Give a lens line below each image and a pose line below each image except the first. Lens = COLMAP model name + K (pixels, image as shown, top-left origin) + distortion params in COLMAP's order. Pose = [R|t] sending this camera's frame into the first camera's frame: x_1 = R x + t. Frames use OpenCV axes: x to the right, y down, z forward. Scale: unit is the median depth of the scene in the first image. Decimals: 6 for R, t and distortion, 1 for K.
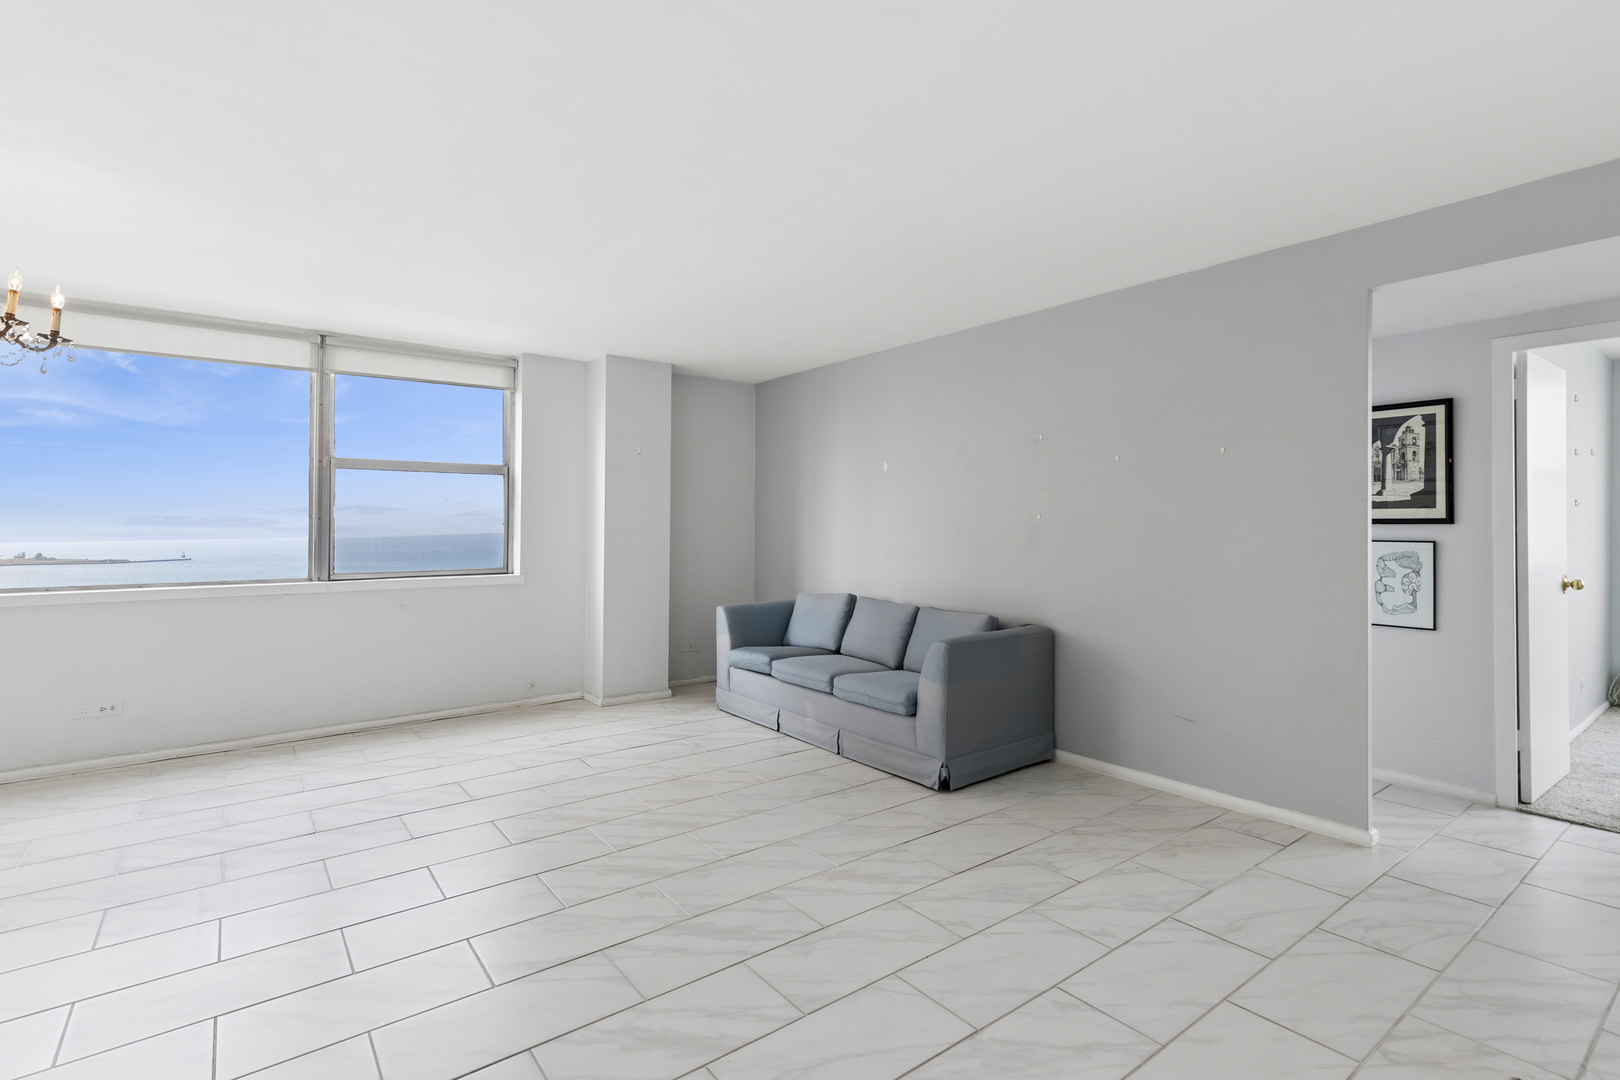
lens RADIAL K [[770.2, 0, 803.9], [0, 770.2, 516.6], [0, 0, 1]] dist [0.010416, -0.000369]
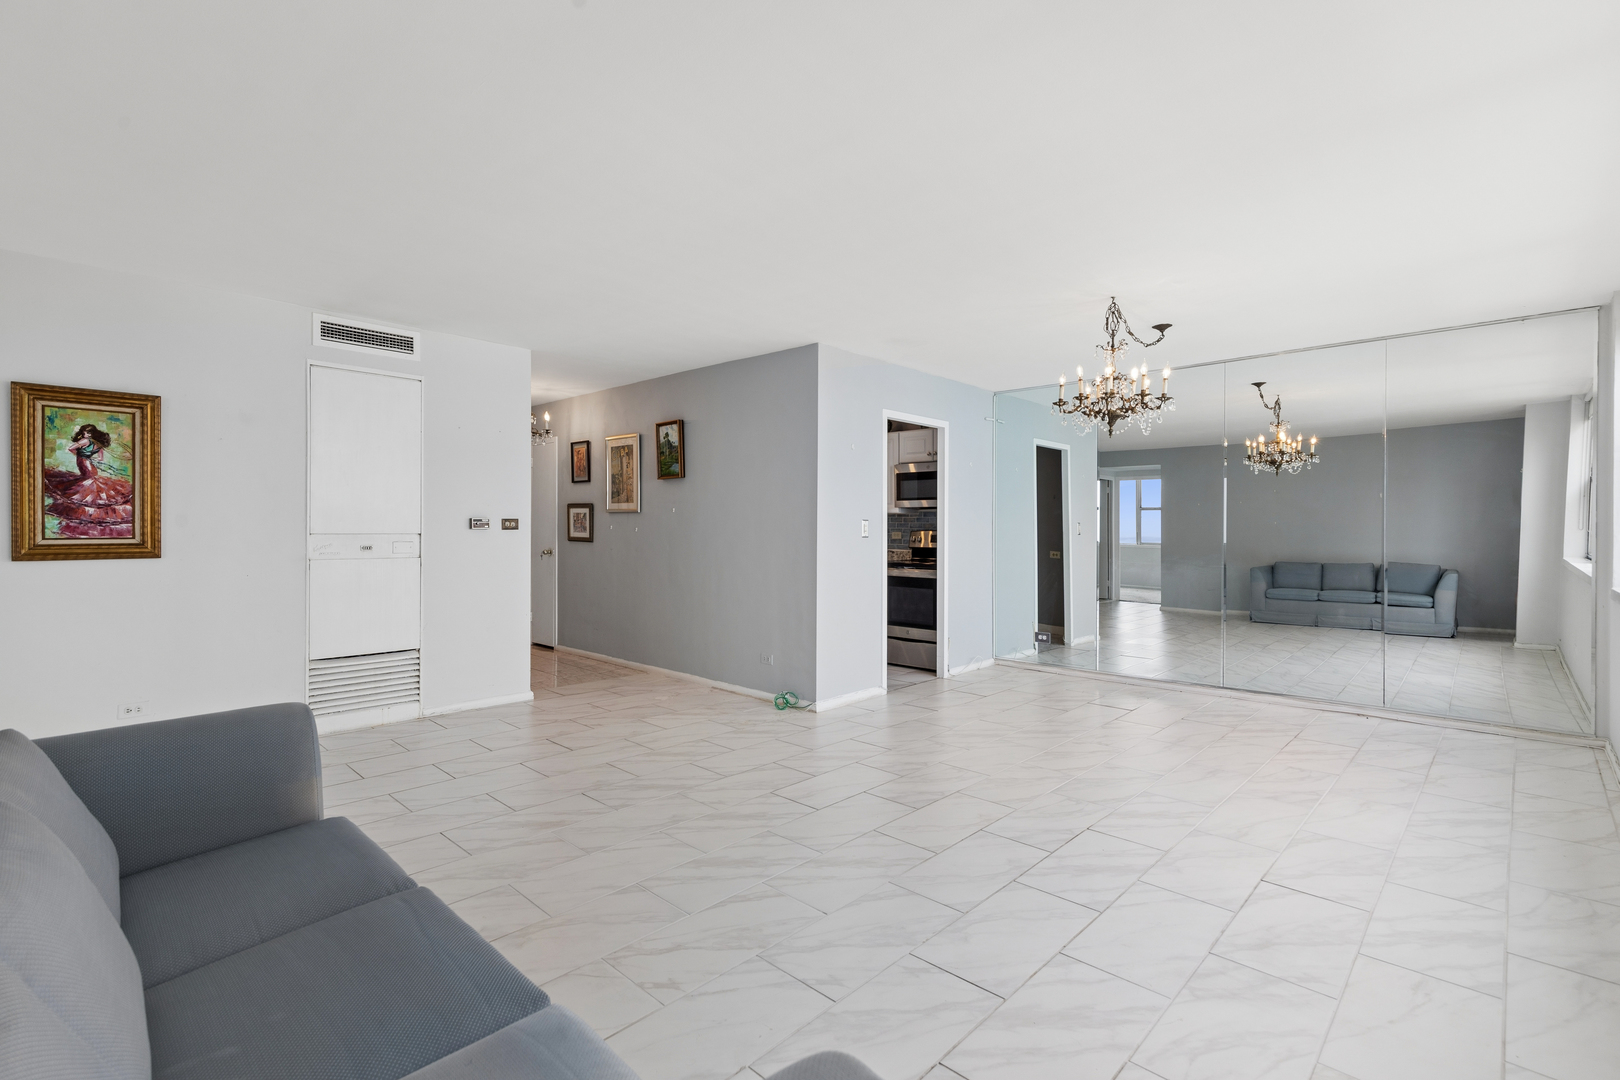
lens RADIAL K [[737.4, 0, 817.6], [0, 737.4, 531.3], [0, 0, 1]] dist [0.008720, -0.000663]
pose [[-0.985406, -0.003582, -0.170181, -0.095317], [-0.002115, 0.999959, -0.008801, 0.028299], [0.170205, -0.008312, -0.985374, 1.353031]]
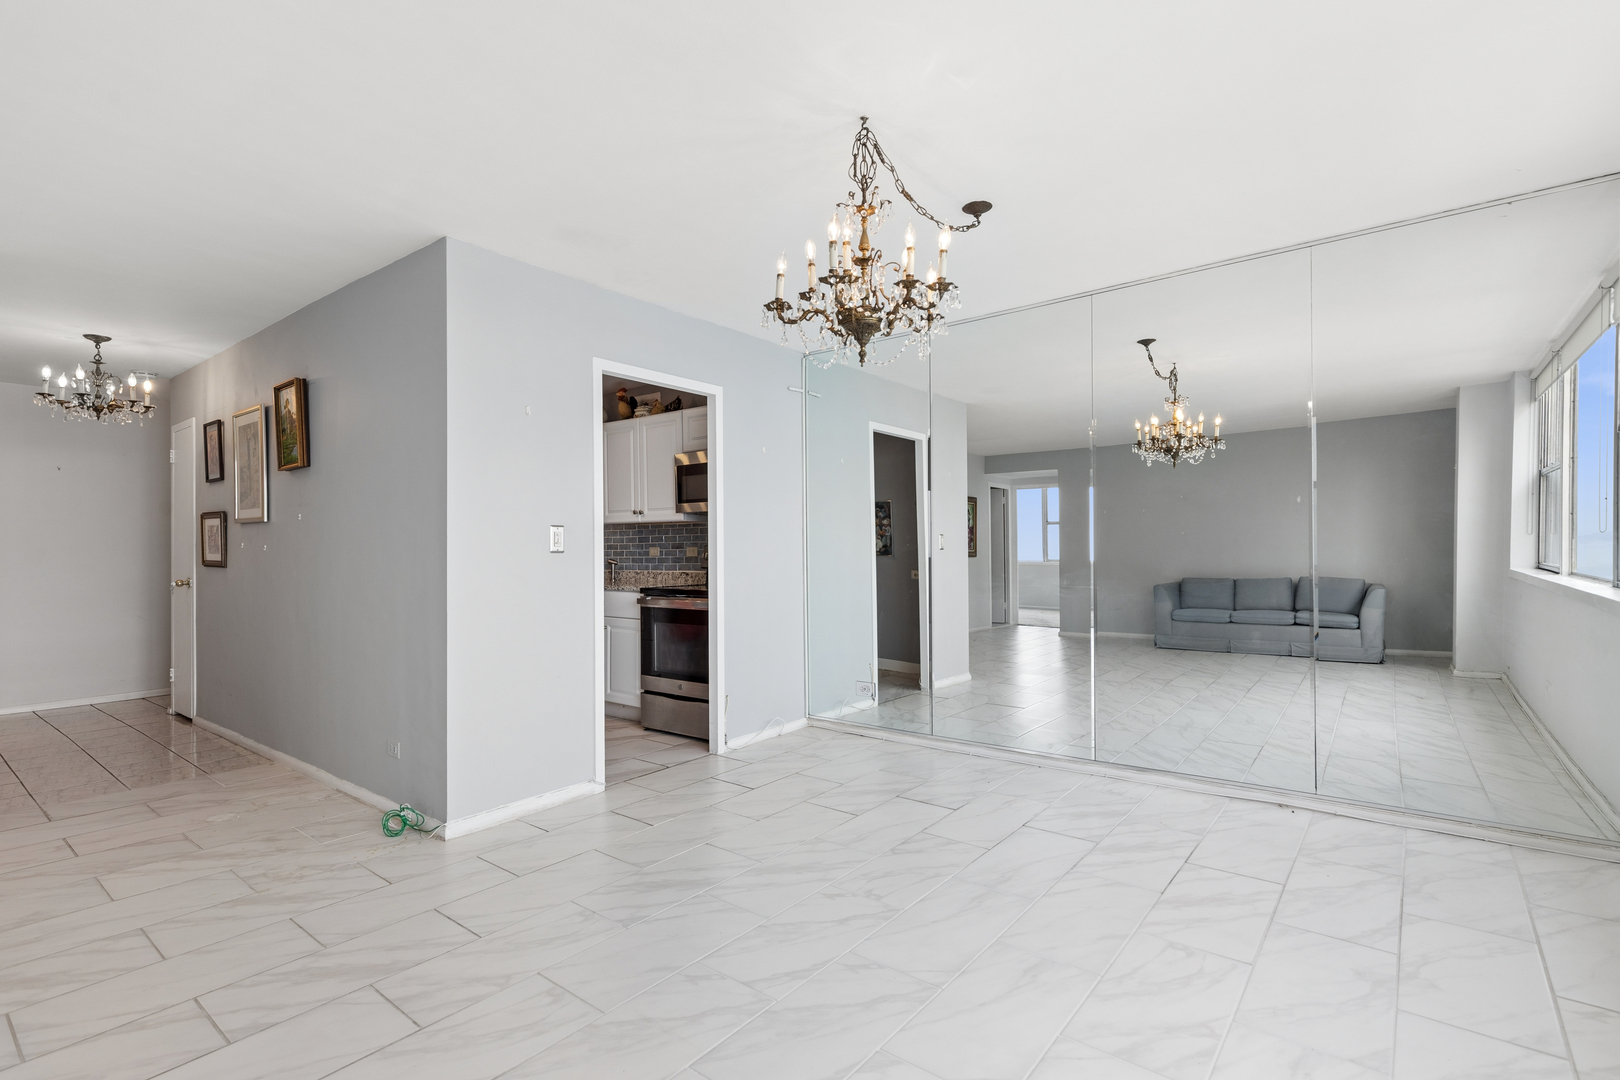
lens RADIAL K [[749.2, 0, 817.3], [0, 749.2, 553.3], [0, 0, 1]] dist [0.014811, -0.001405]
pose [[-0.966851, 0.010559, -0.255125, -0.438239], [0.013168, 0.999877, -0.008518, 0.038274], [0.255003, -0.011595, -0.966871, 1.016704]]
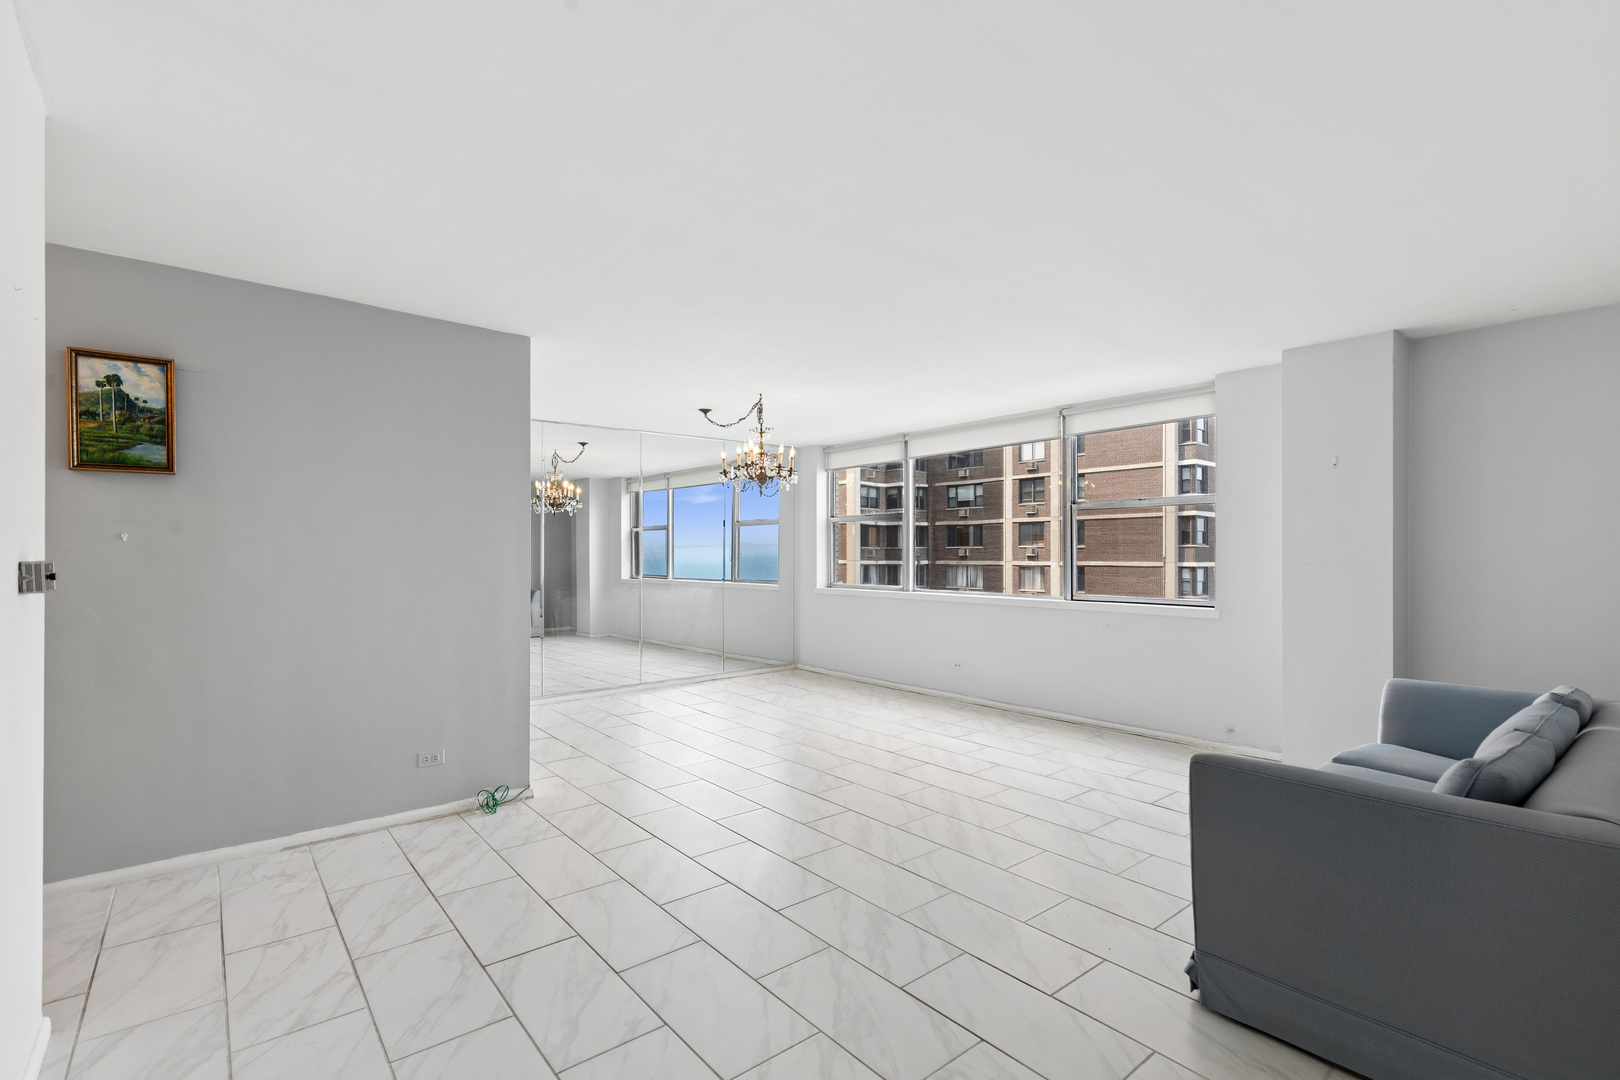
lens RADIAL K [[735.8, 0, 805.5], [0, 735.8, 545.9], [0, 0, 1]] dist [0.013443, -0.000300]
pose [[0.040401, -0.009652, -0.999137, 0.625841], [0.011478, 0.999892, -0.009195, -0.000804], [0.999118, -0.011097, 0.040508, 0.554860]]
